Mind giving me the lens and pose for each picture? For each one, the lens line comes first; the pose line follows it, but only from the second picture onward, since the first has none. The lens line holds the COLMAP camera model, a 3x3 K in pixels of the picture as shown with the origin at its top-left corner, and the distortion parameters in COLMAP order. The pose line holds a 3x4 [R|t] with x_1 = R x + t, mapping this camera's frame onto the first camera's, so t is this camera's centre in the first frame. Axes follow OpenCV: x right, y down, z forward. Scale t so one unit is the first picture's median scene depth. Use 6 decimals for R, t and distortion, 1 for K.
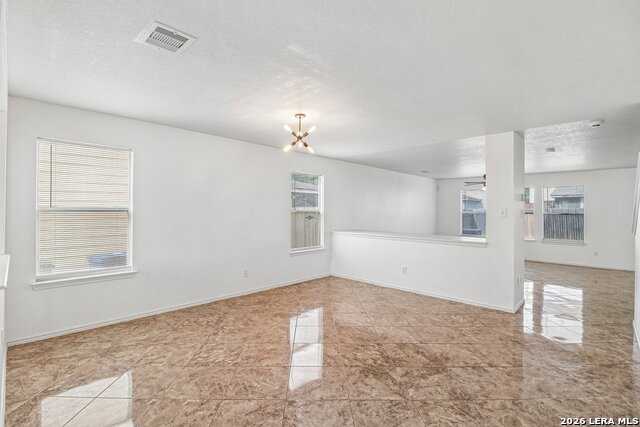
lens RADIAL K [[296.7, 0, 317.4], [0, 296.7, 208.6], [0, 0, 1]] dist [-0.005860, -0.008460]
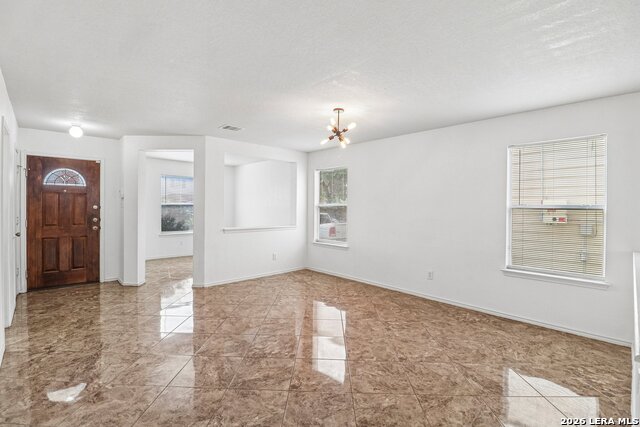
lens RADIAL K [[296.7, 0, 314.9], [0, 296.7, 210.3], [0, 0, 1]] dist [-0.005860, -0.008460]
pose [[-0.050125, 0.008922, -0.998703, 0.745584], [-0.000673, 0.999960, 0.008967, 0.010992], [0.998743, 0.001122, -0.050117, 0.762863]]
